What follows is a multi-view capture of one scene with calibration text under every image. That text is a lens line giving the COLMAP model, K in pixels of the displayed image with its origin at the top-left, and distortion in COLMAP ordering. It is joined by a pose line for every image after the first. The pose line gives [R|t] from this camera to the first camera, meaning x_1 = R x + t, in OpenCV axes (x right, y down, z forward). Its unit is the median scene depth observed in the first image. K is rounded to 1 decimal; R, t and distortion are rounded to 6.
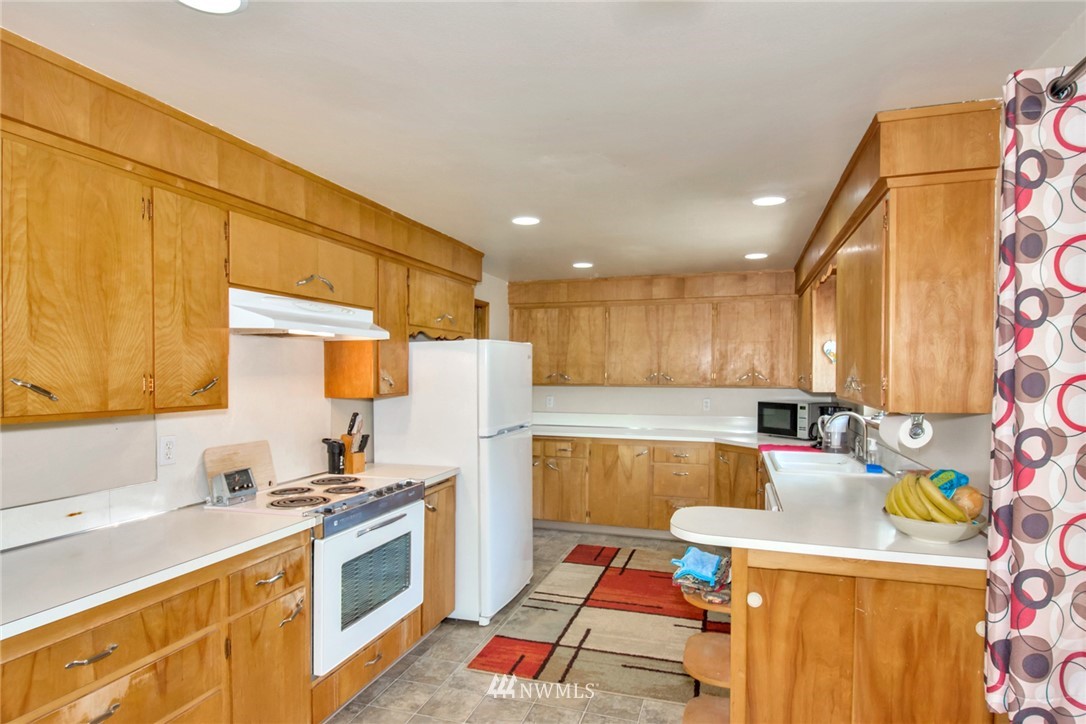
lens RADIAL K [[580.1, 0, 552.2], [0, 580.1, 389.1], [0, 0, 1]] dist [0.001209, -0.025720]
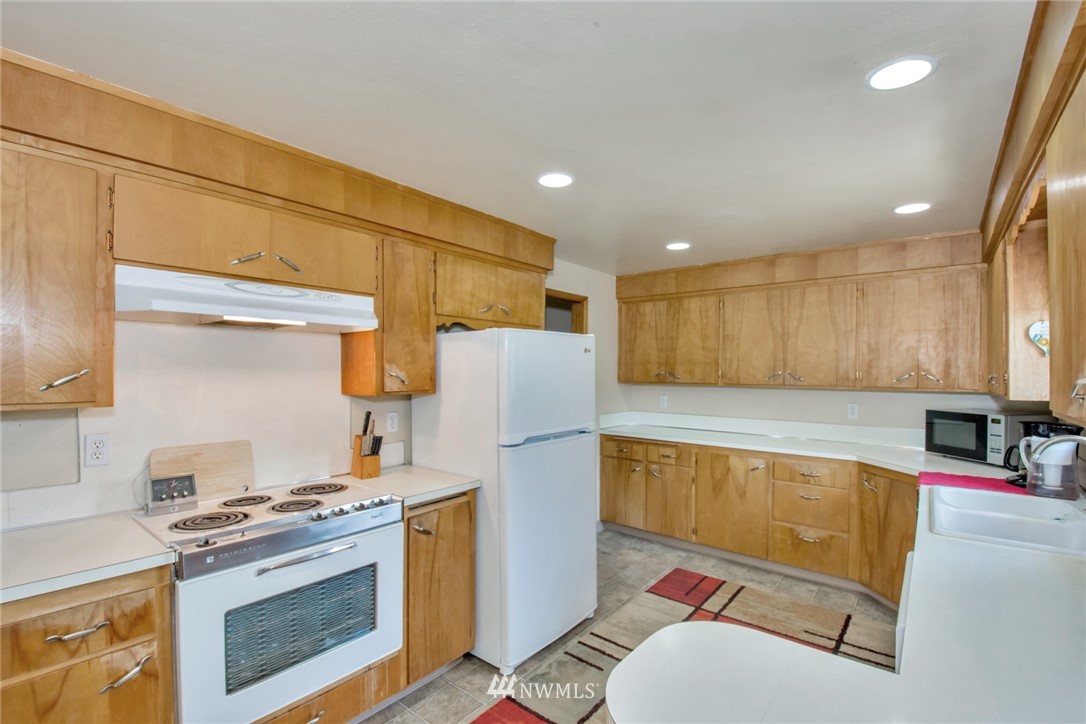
lens RADIAL K [[481.4, 0, 549.5], [0, 481.4, 370.5], [0, 0, 1]] dist [0.002791, -0.021473]
pose [[0.933795, 0.004004, -0.357785, 0.136276], [-0.015130, 0.999485, -0.028303, -0.004530], [0.357487, 0.031843, 0.933375, 0.276239]]
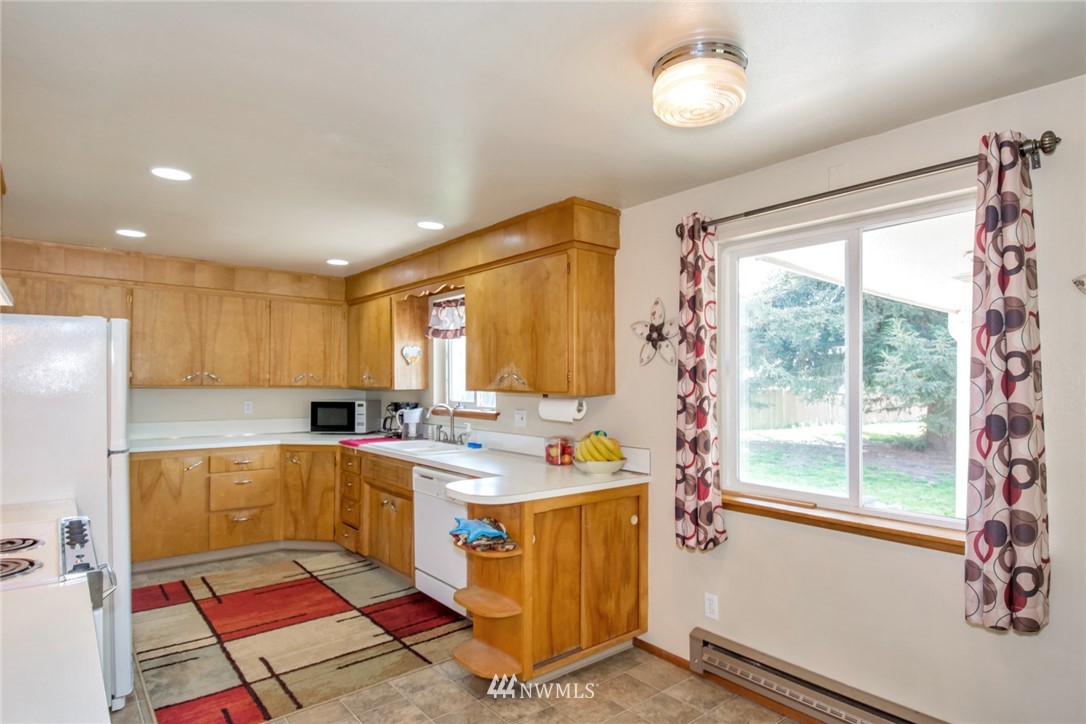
lens RADIAL K [[580.1, 0, 552.2], [0, 580.1, 389.1], [0, 0, 1]] dist [0.001209, -0.025720]
pose [[0.530217, -0.009462, 0.847809, -0.322901], [0.019308, 0.999813, -0.000917, 0.010011], [-0.847642, 0.016856, 0.530300, 0.109043]]
